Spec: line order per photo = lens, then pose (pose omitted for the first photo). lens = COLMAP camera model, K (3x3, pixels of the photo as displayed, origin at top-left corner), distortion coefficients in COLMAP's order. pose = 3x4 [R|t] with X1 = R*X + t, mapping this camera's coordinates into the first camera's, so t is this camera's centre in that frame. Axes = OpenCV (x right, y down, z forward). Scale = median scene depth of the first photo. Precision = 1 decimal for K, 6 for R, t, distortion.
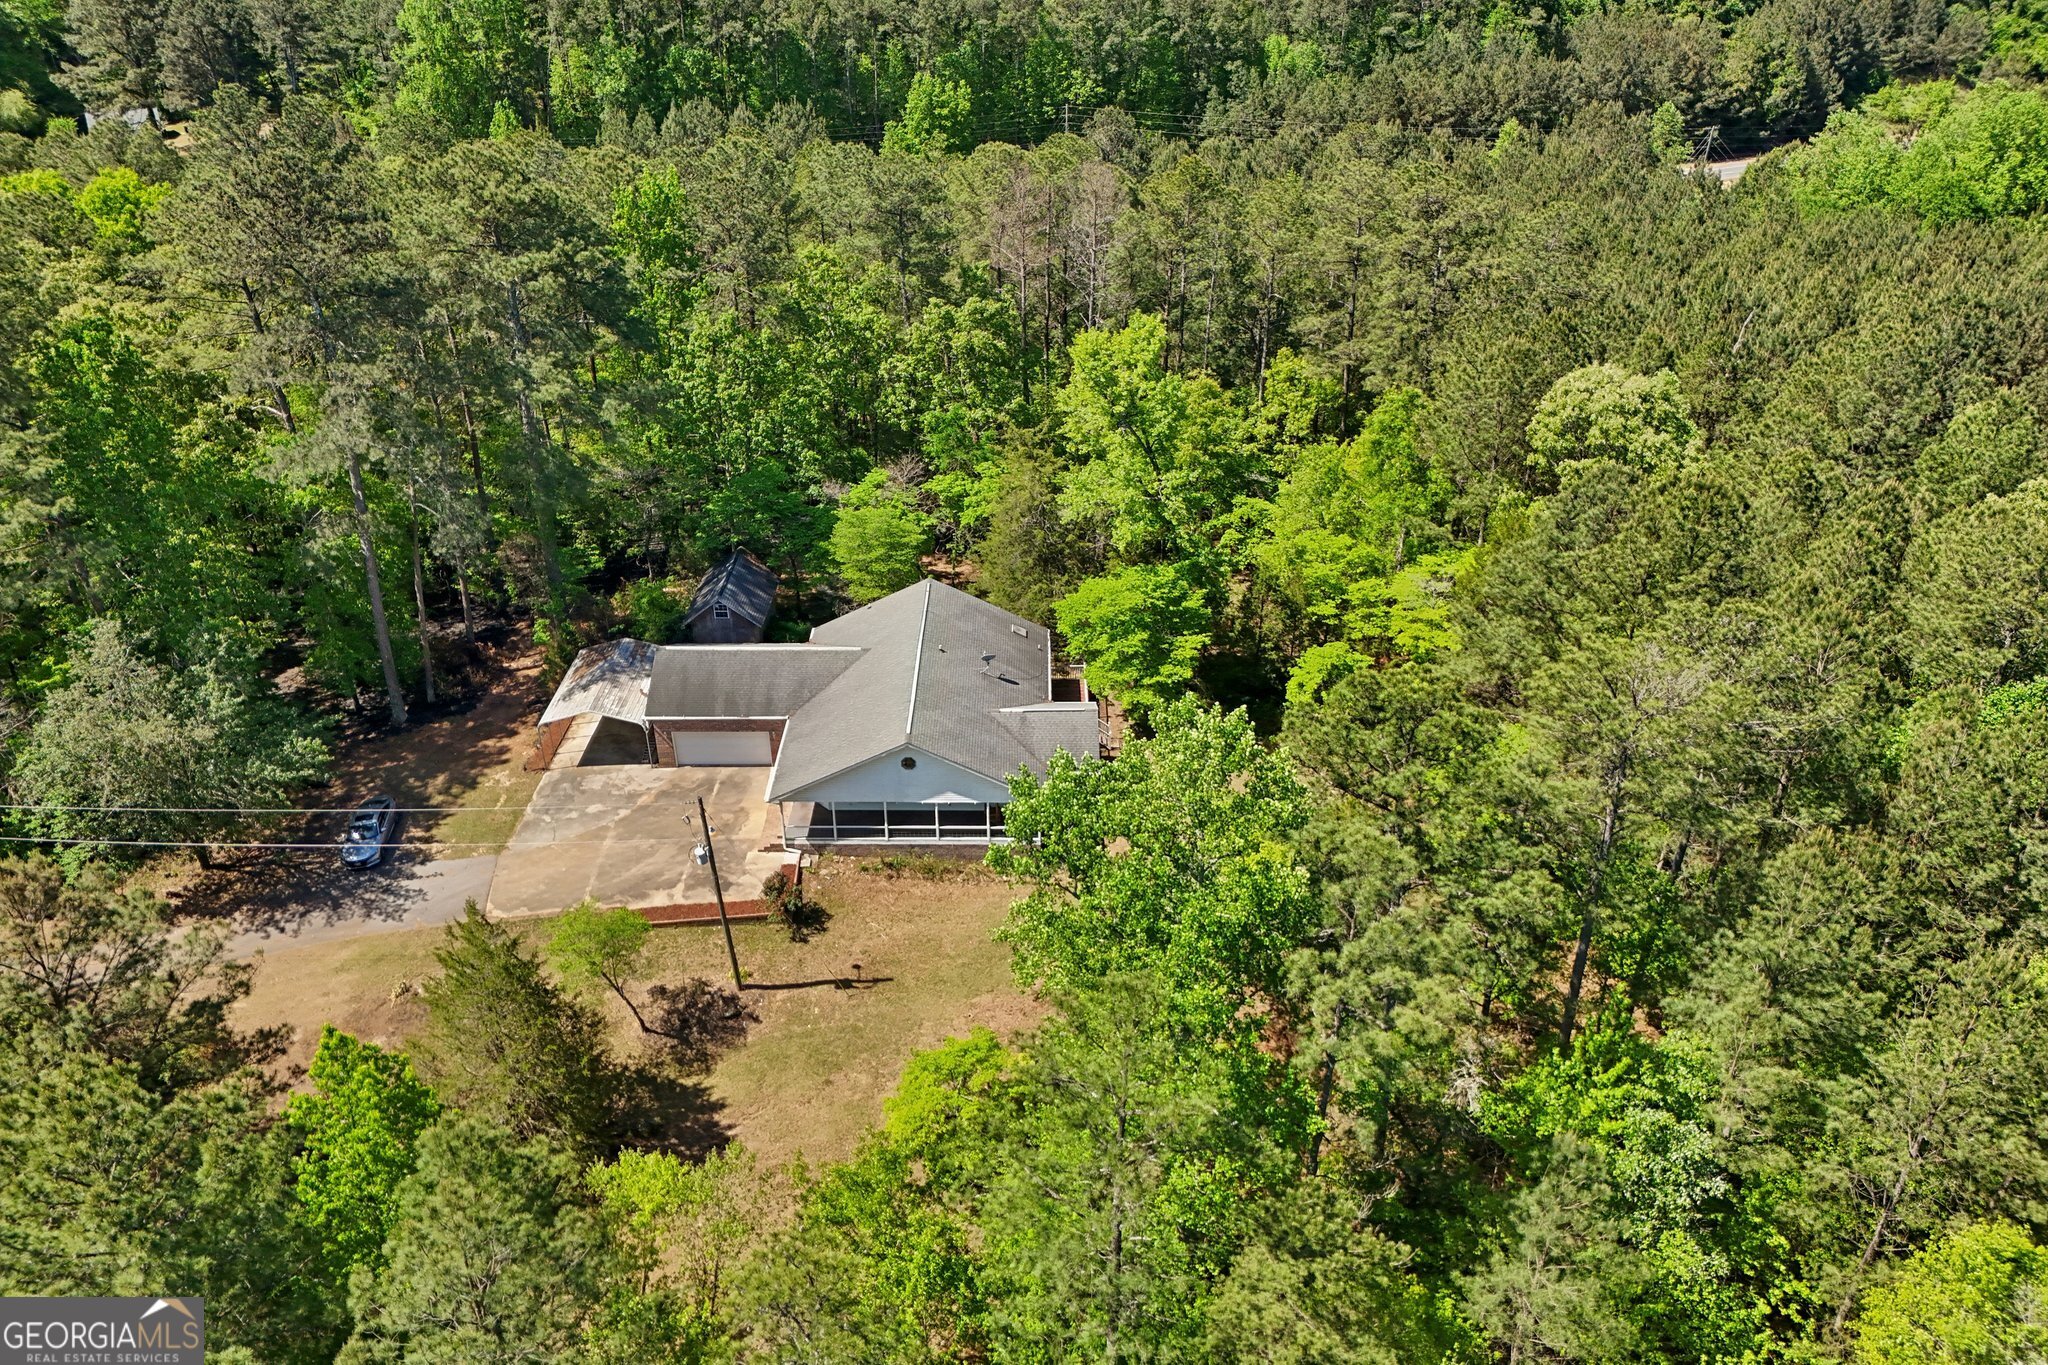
lens RADIAL K [[1499.7, 0, 1024.0], [0, 1499.7, 682.5], [0, 0, 1]] dist [0.088403, -0.084118]
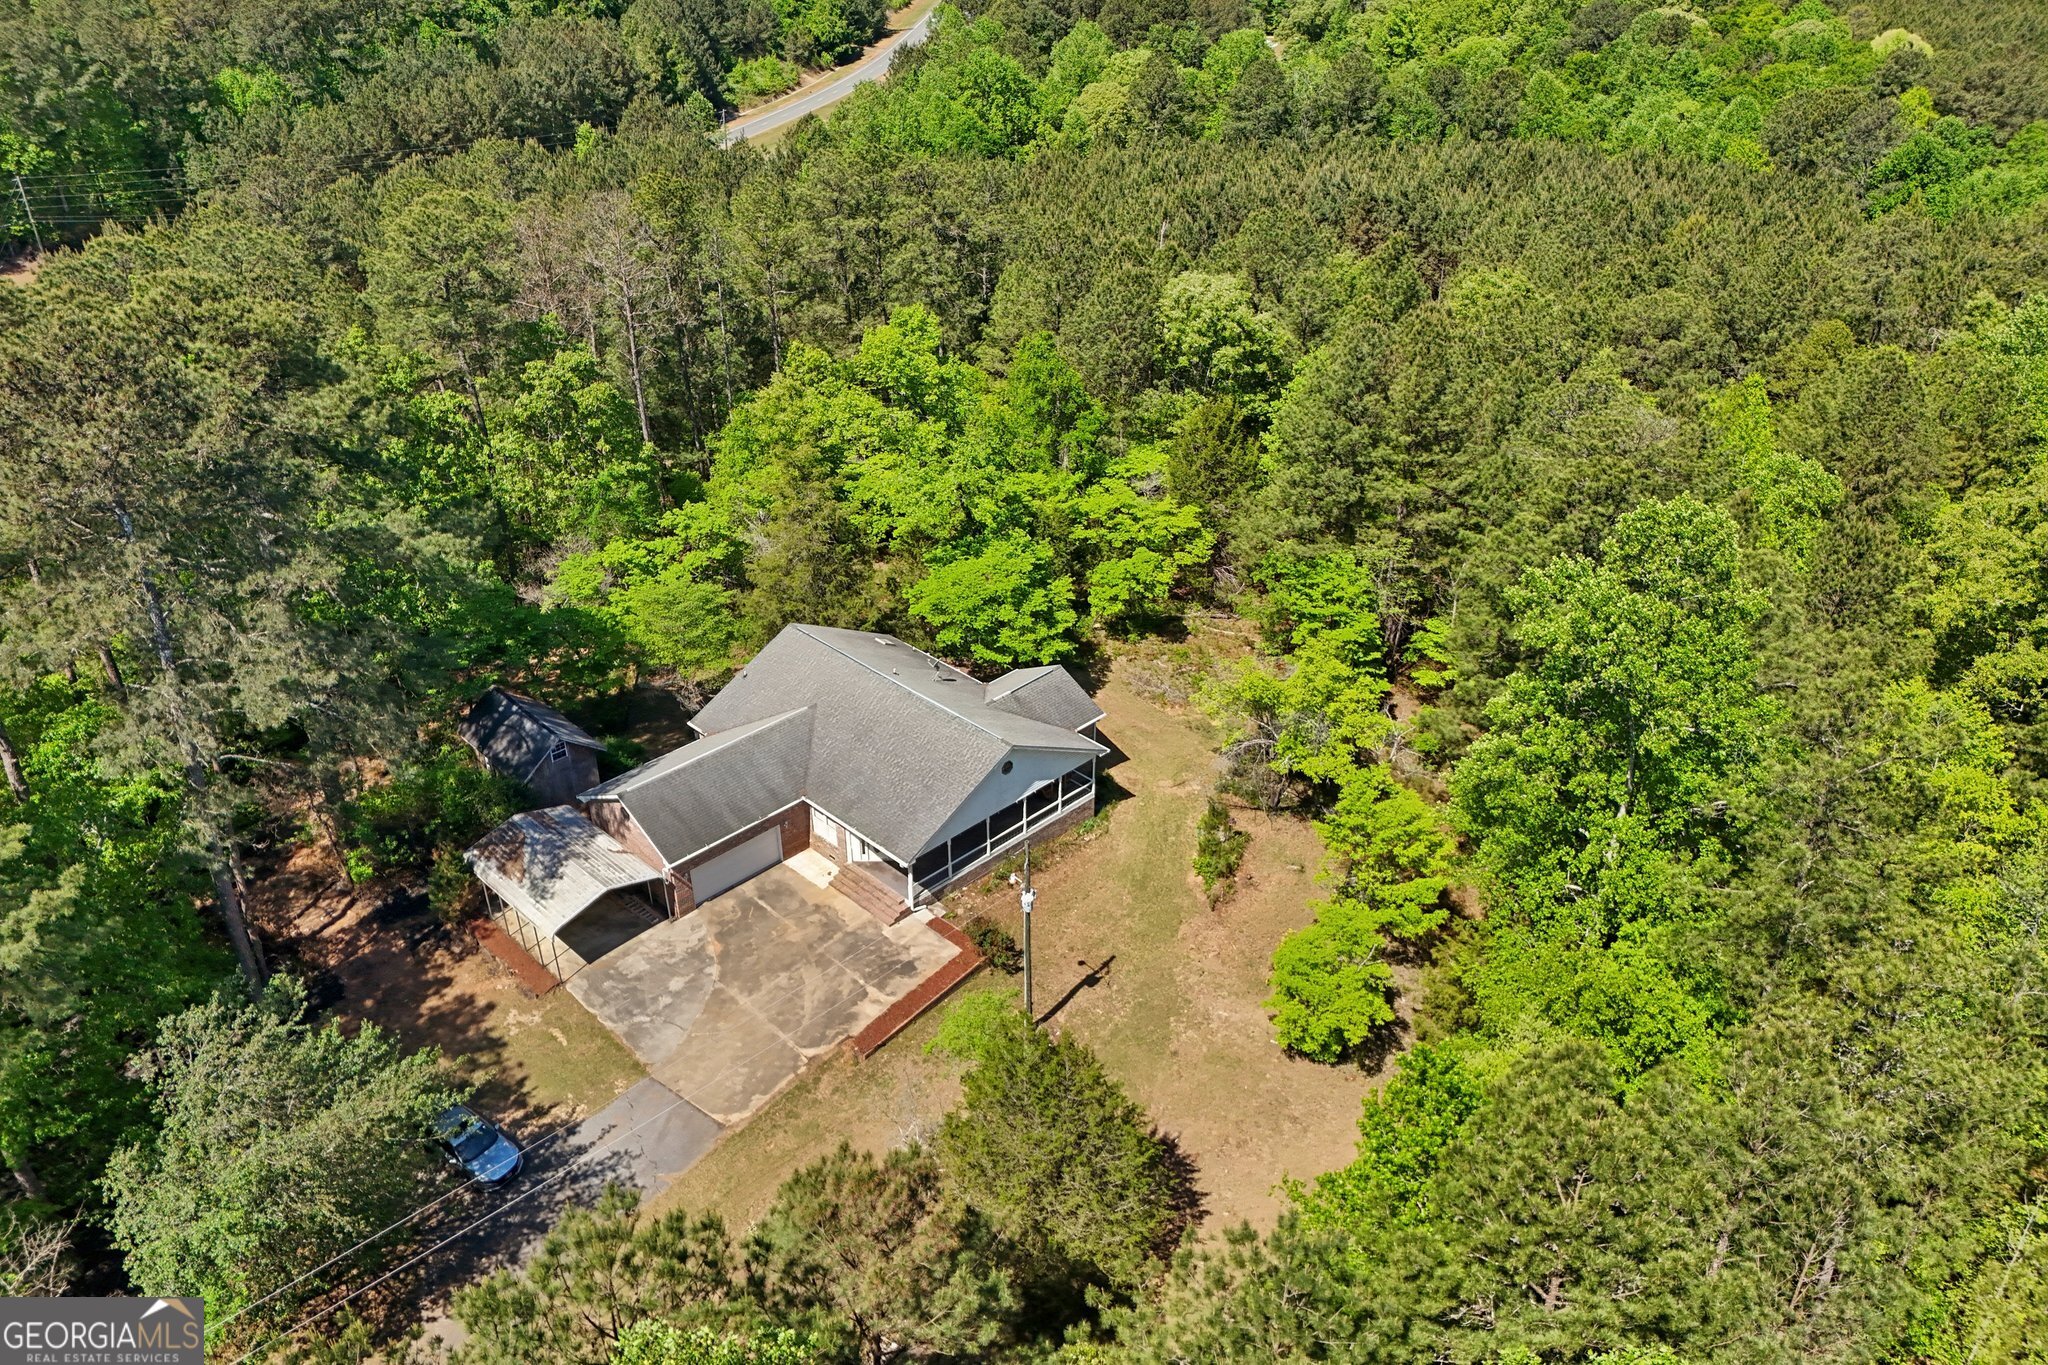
lens RADIAL K [[1499.7, 0, 1024.0], [0, 1499.7, 682.5], [0, 0, 1]] dist [0.088403, -0.084118]
pose [[0.704280, -0.358631, 0.612677, -0.498045], [0.362891, 0.923613, 0.123490, -0.088810], [-0.610164, 0.135364, 0.780626, 0.154193]]
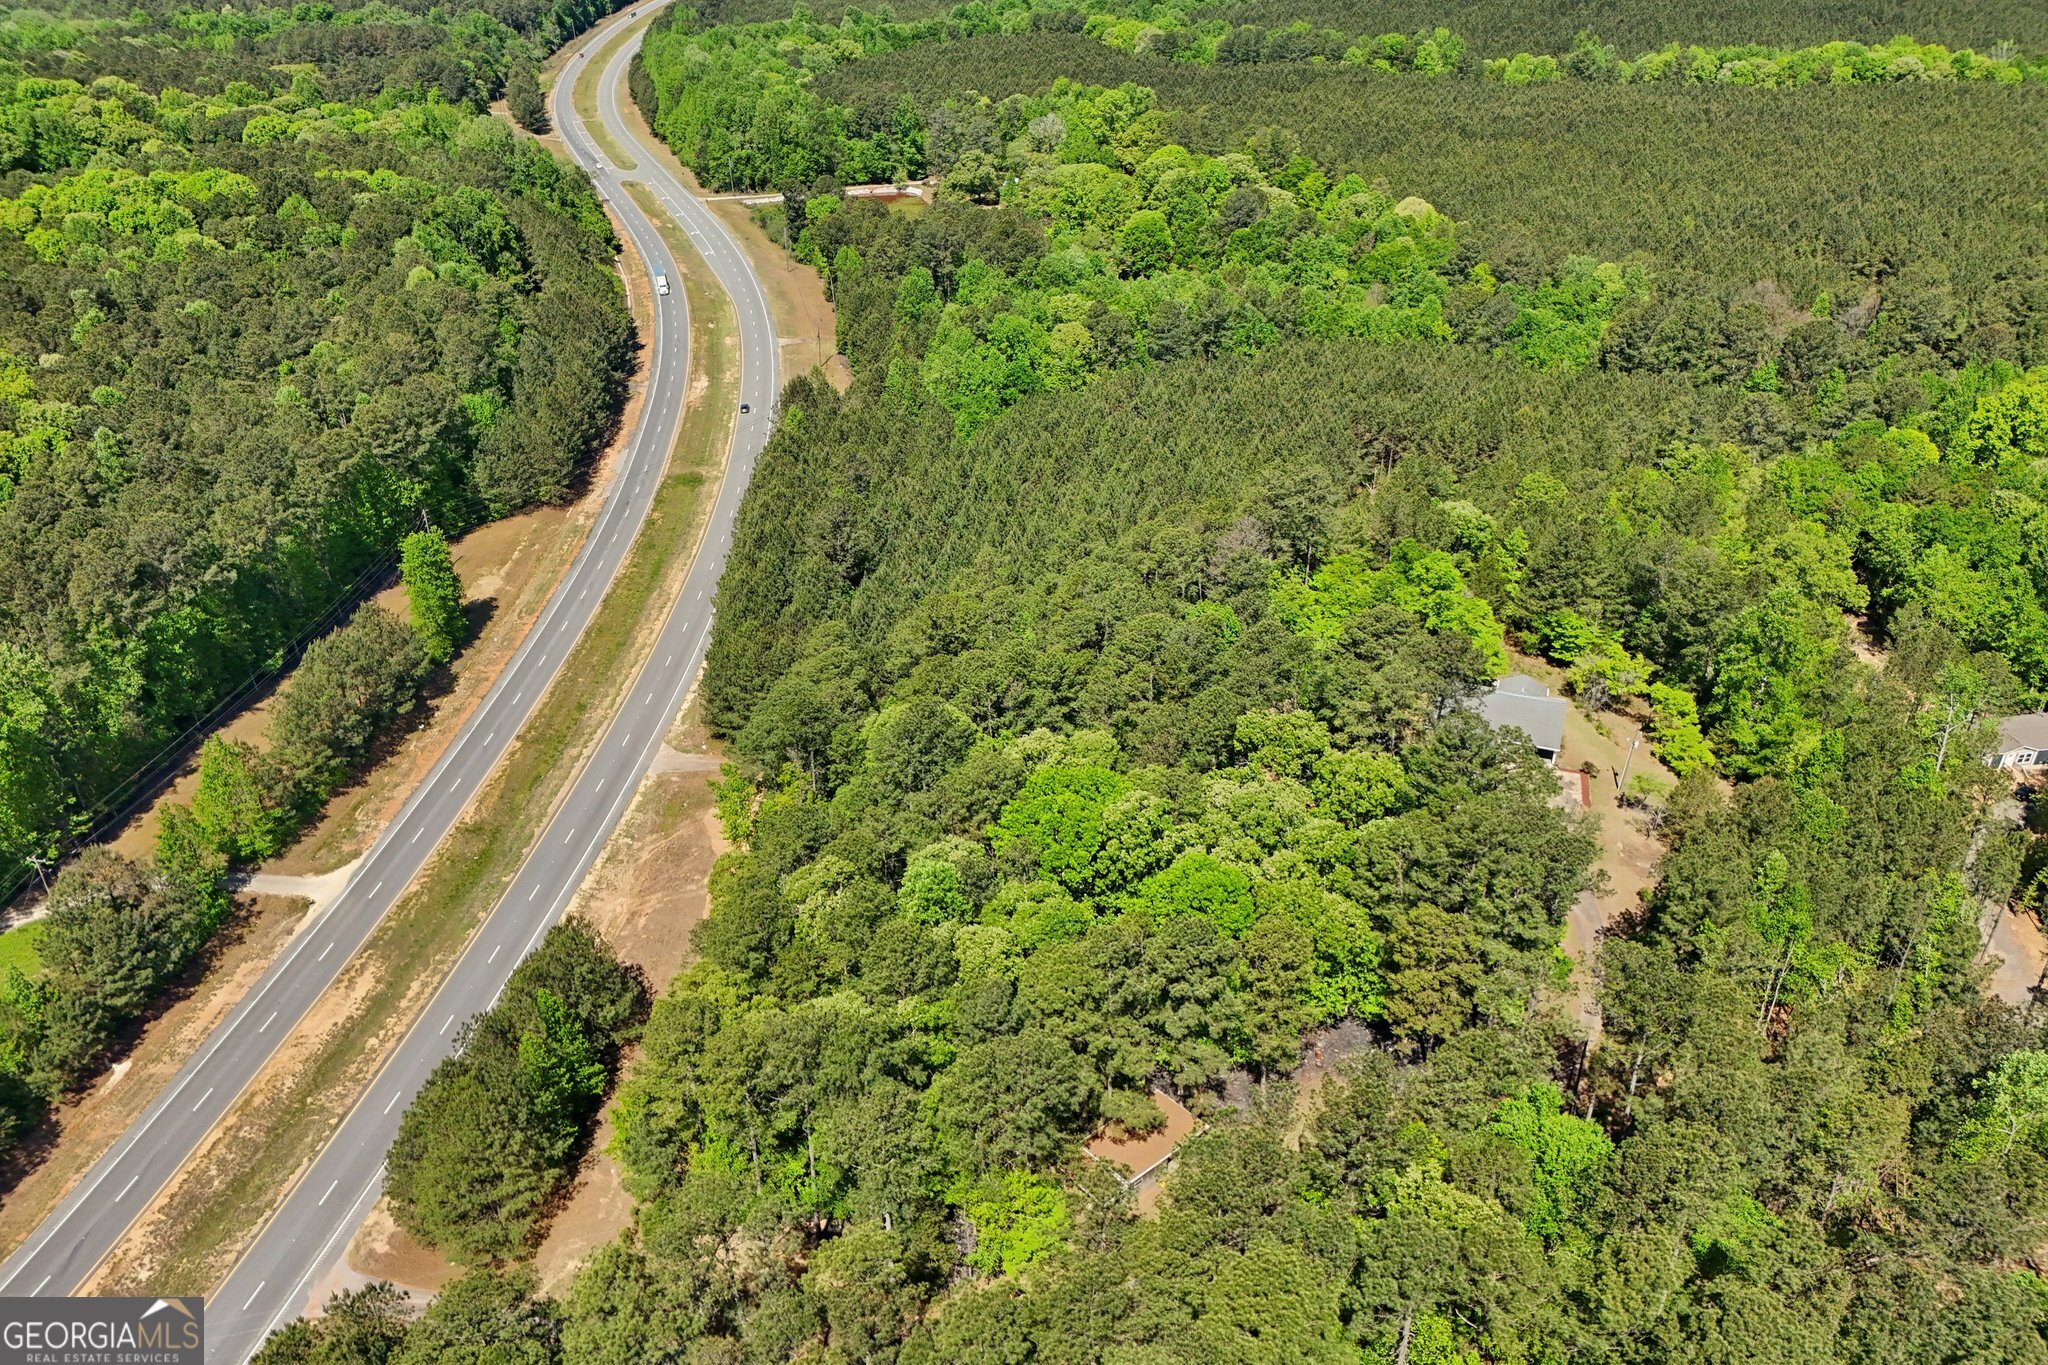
lens RADIAL K [[1478.2, 0, 1024.0], [0, 1478.2, 682.5], [0, 0, 1]] dist [0.083627, -0.065281]
pose [[0.353641, -0.482516, 0.801321, -1.995249], [0.485414, 0.826964, 0.283732, -0.962443], [-0.799569, 0.288634, 0.526669, 0.207210]]
